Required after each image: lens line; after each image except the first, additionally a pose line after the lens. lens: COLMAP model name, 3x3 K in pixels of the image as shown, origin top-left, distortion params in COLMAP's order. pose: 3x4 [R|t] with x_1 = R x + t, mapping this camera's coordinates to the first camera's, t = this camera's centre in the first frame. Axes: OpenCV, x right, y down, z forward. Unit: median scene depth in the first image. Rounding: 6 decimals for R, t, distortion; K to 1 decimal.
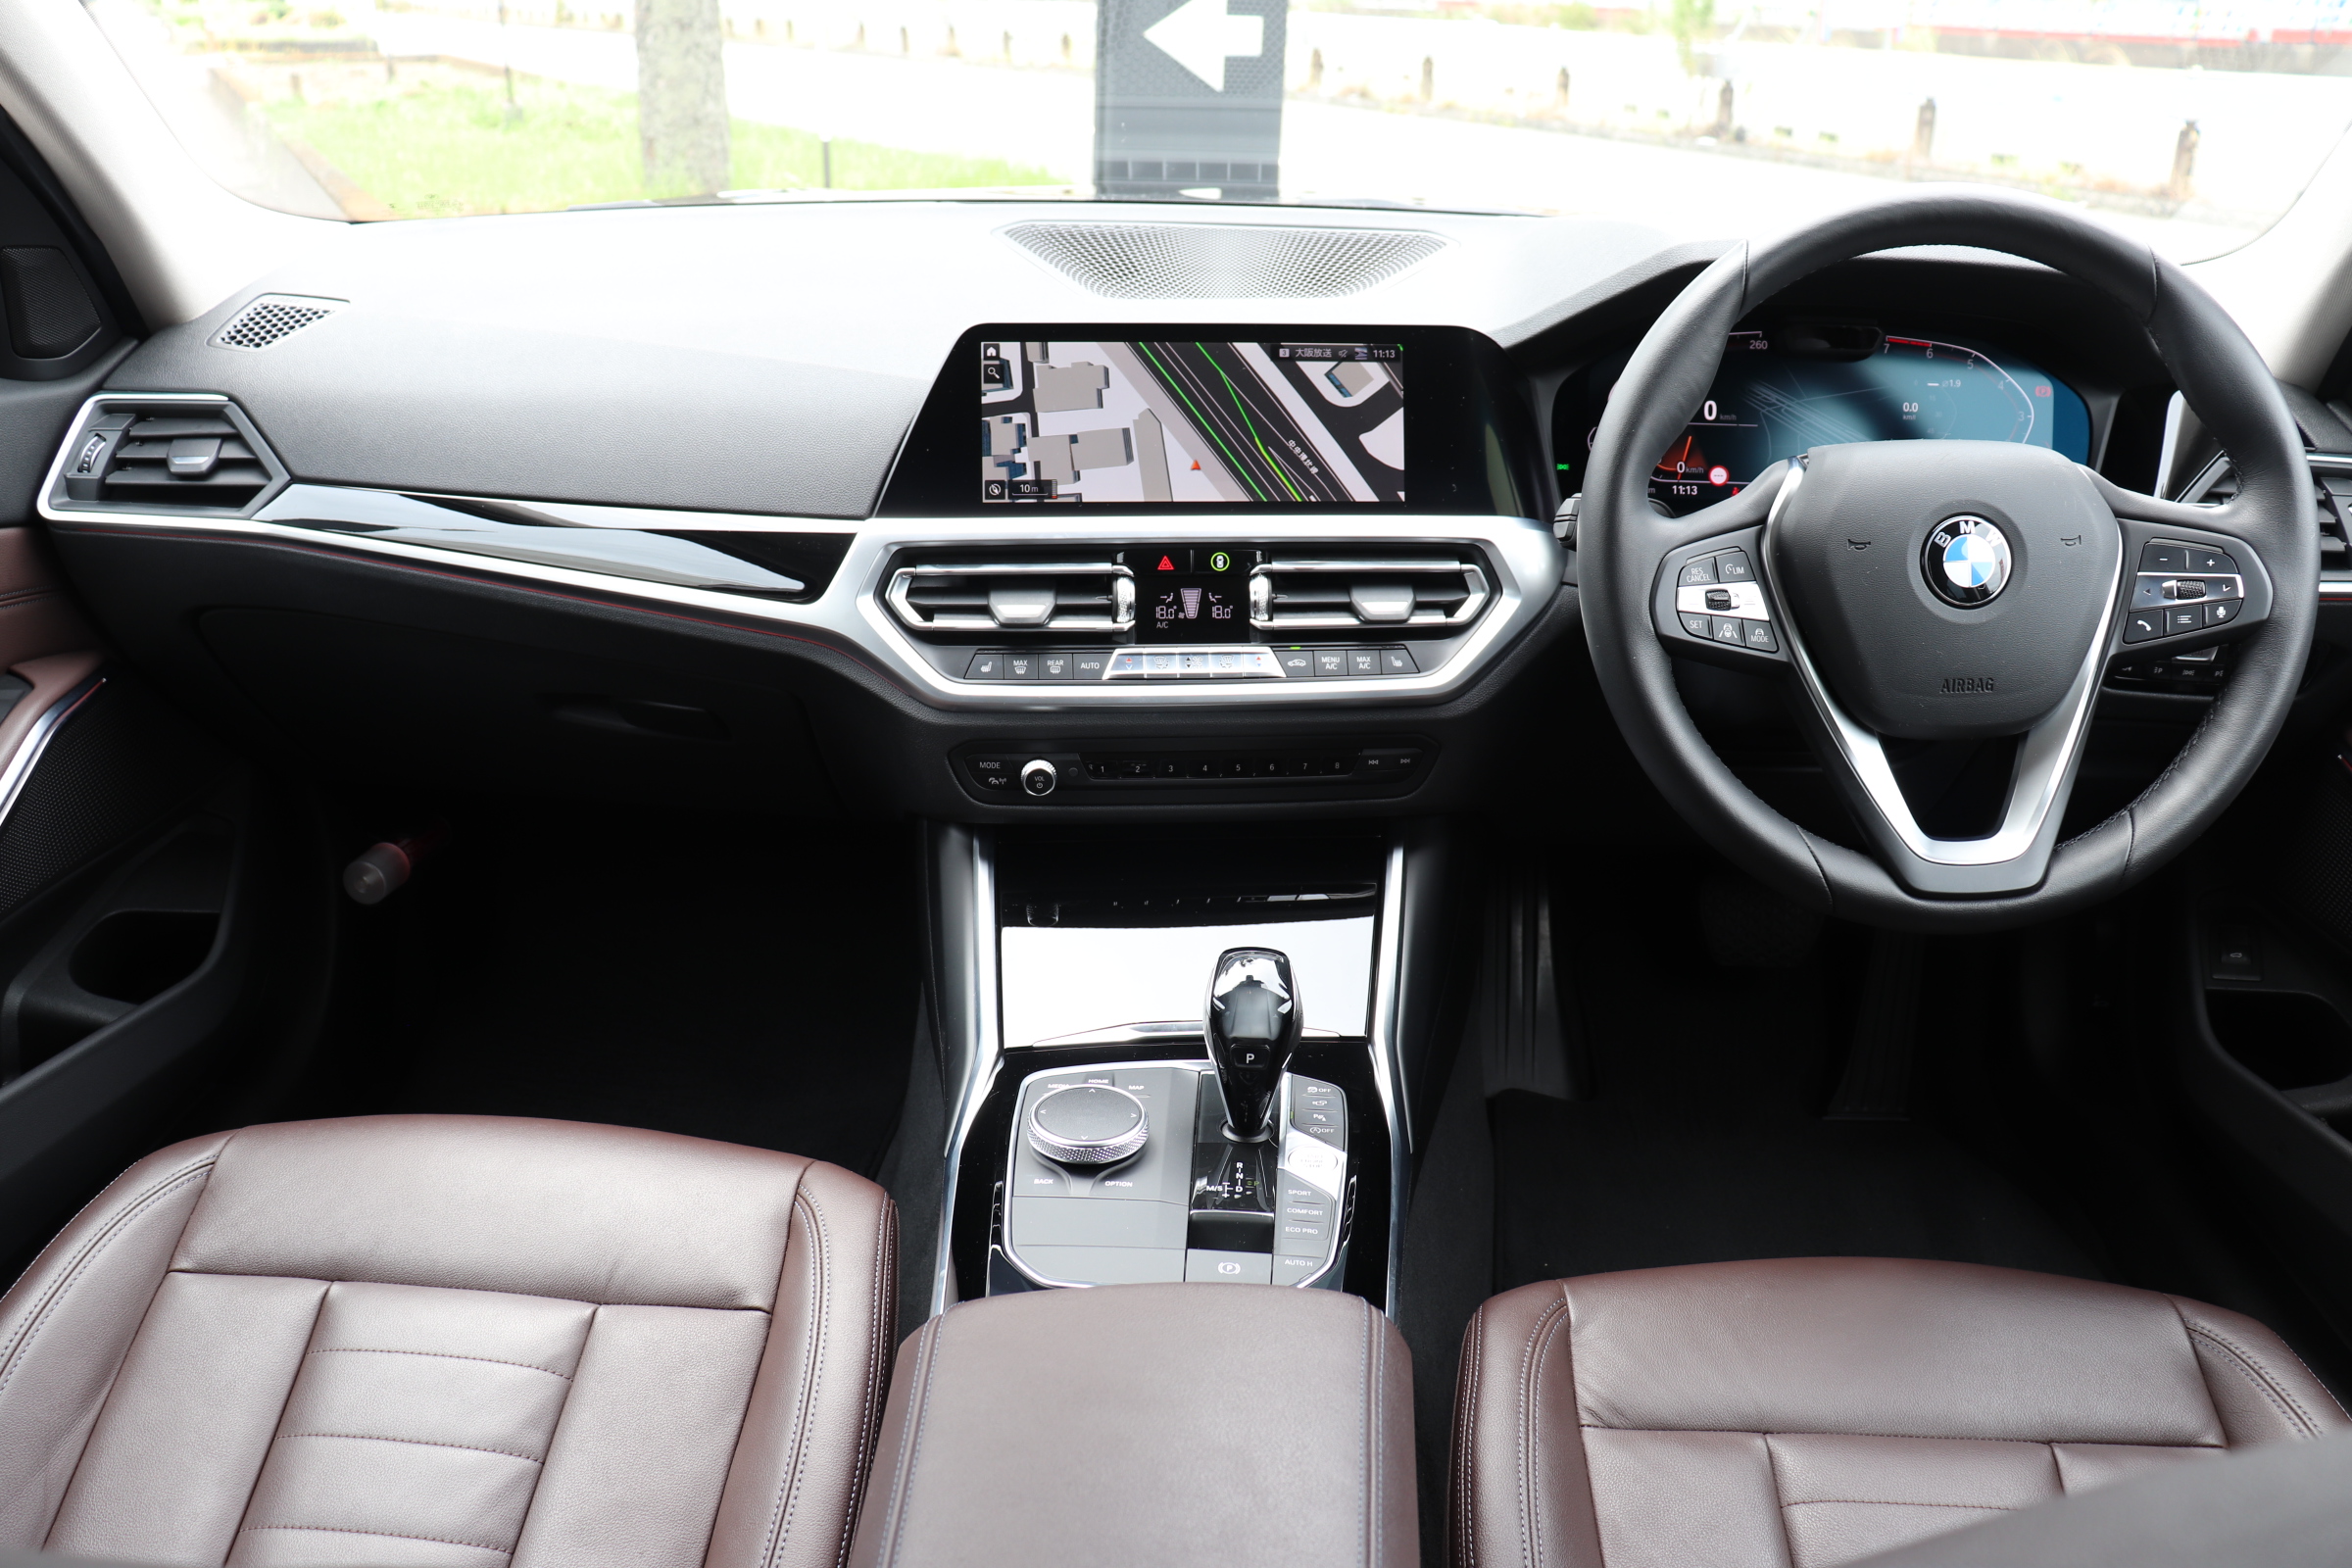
lens RADIAL K [[1877.1, 0, 1188.4], [0, 1877.1, 735.8], [0, 0, 1]] dist [-0.065572, 0.002284]
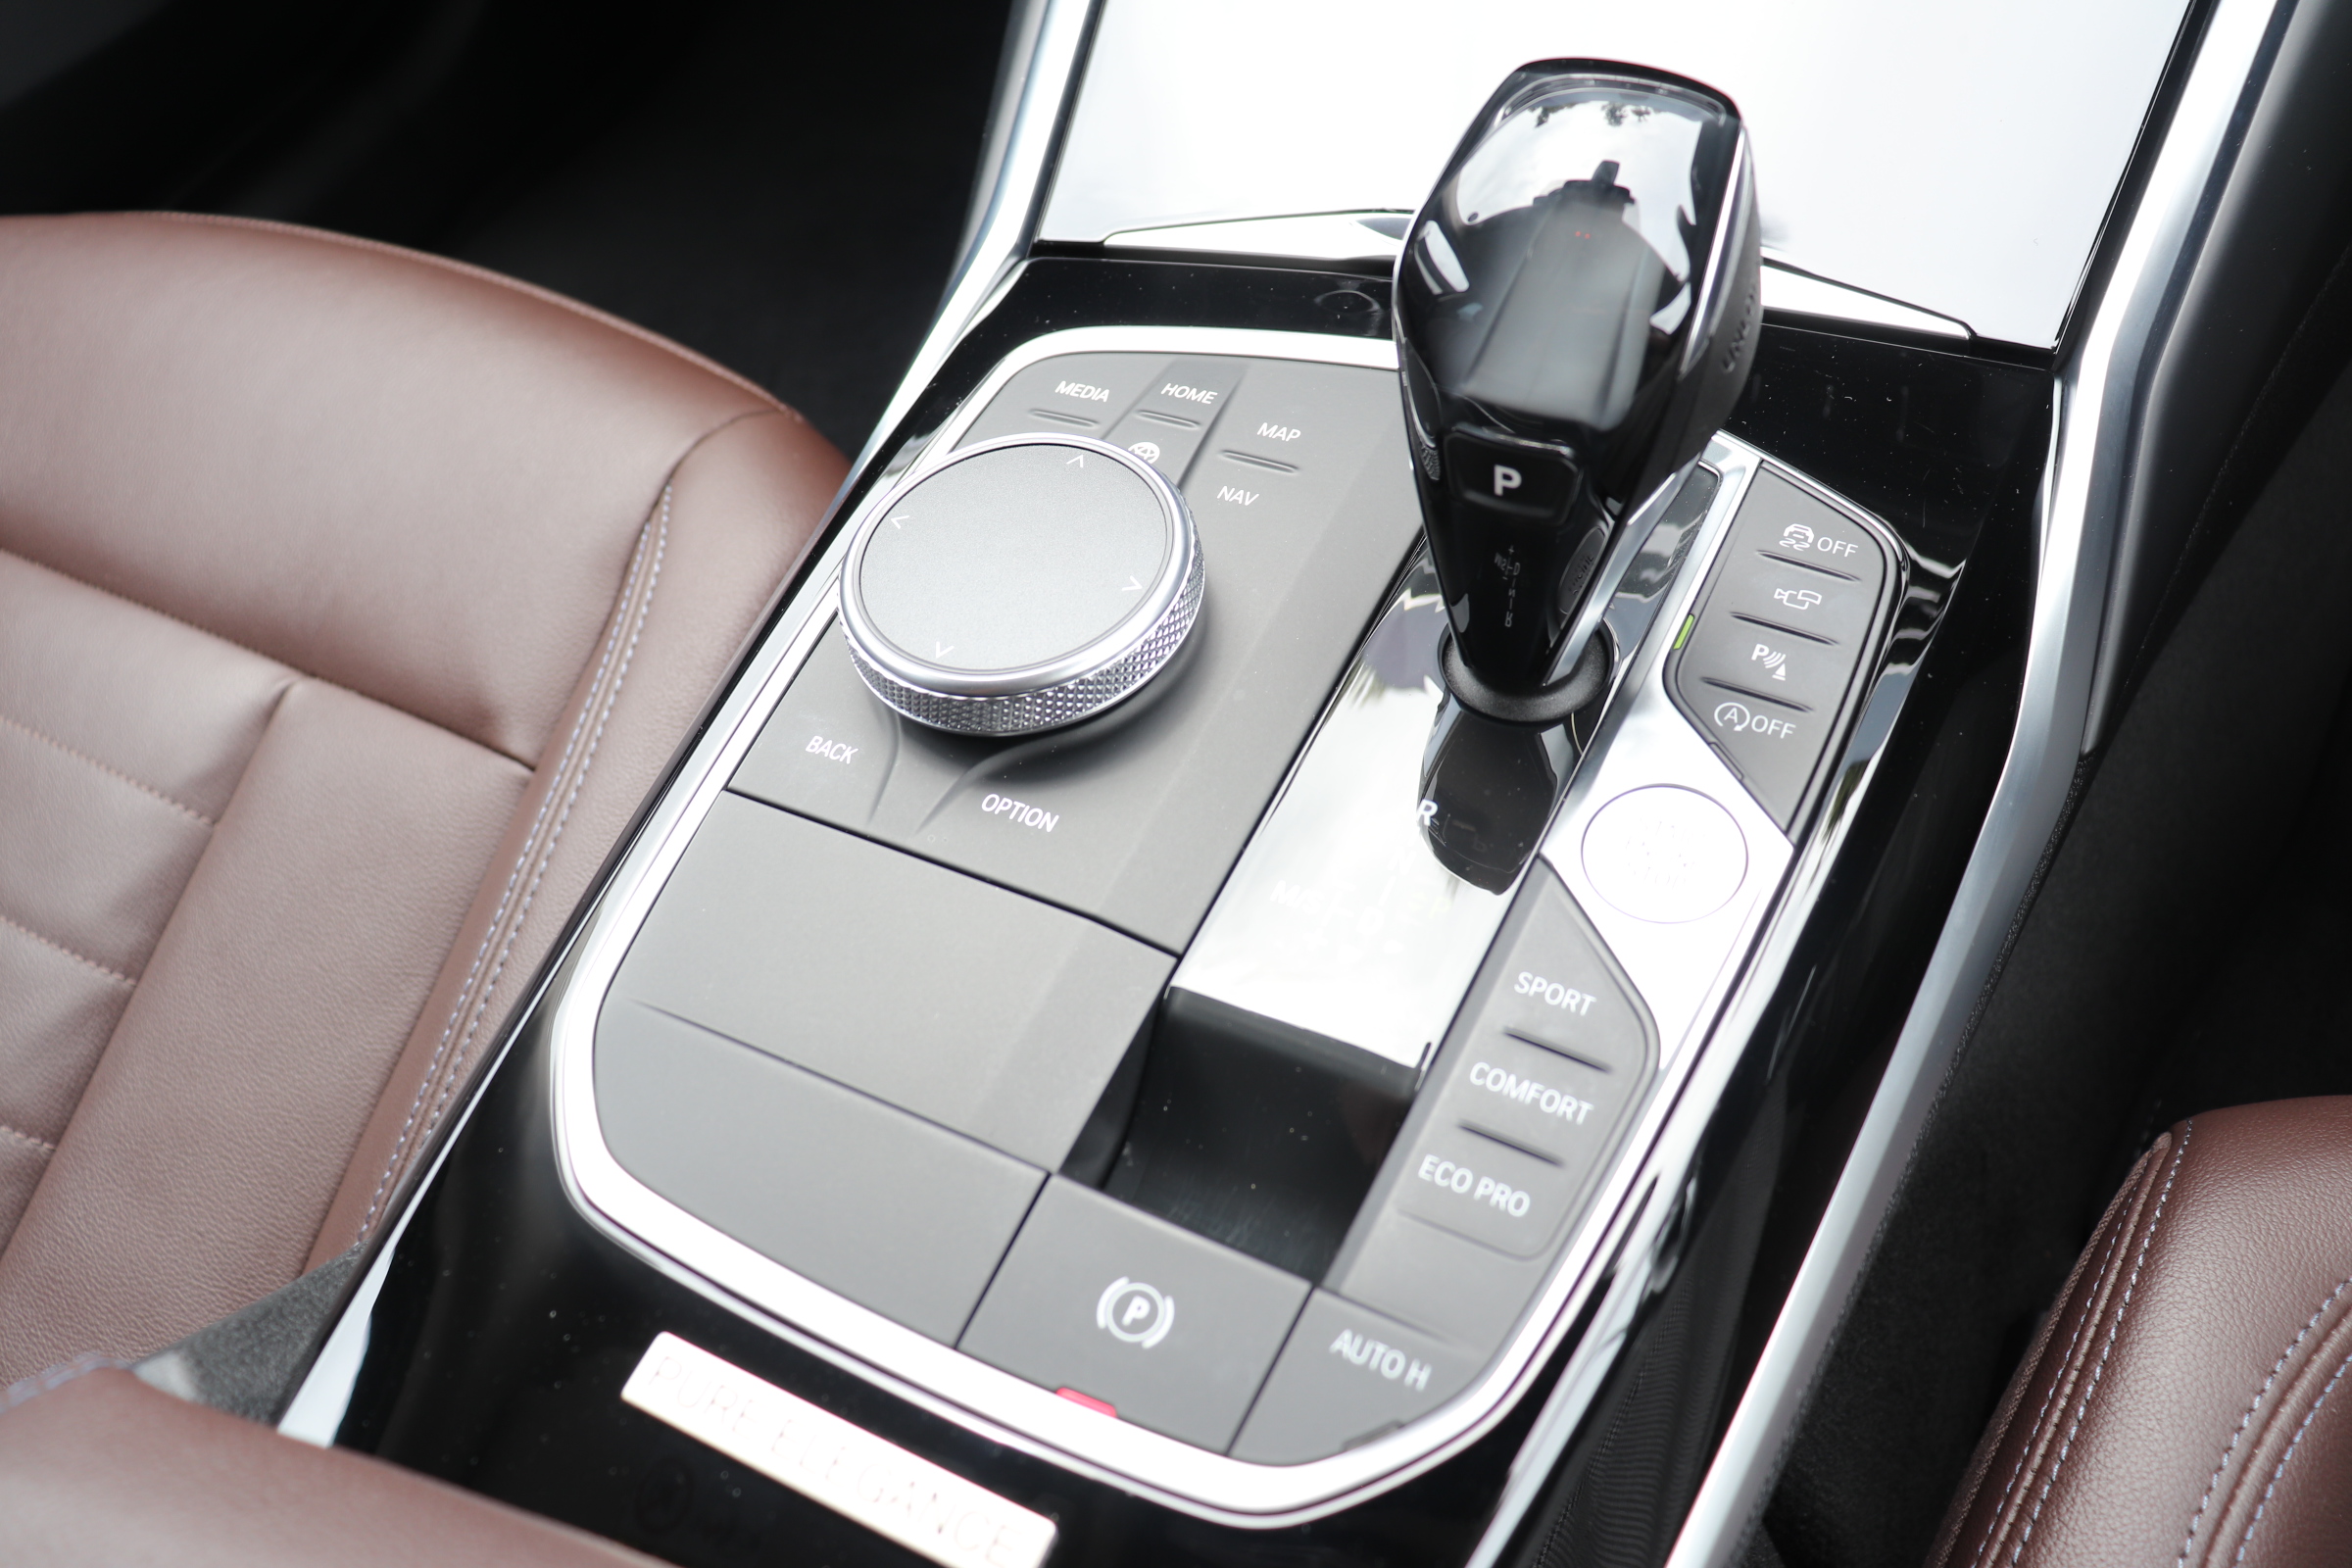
lens RADIAL K [[1955.5, 0, 1176.0], [0, 1955.5, 784.0], [0, 0, 1]] dist [-0.172231, -0.001454]
pose [[0.902819, 0.232583, -0.361694, 0.100582], [0.004017, 0.836512, 0.547935, 0.049936], [0.430001, -0.496139, 0.754285, 0.719522]]
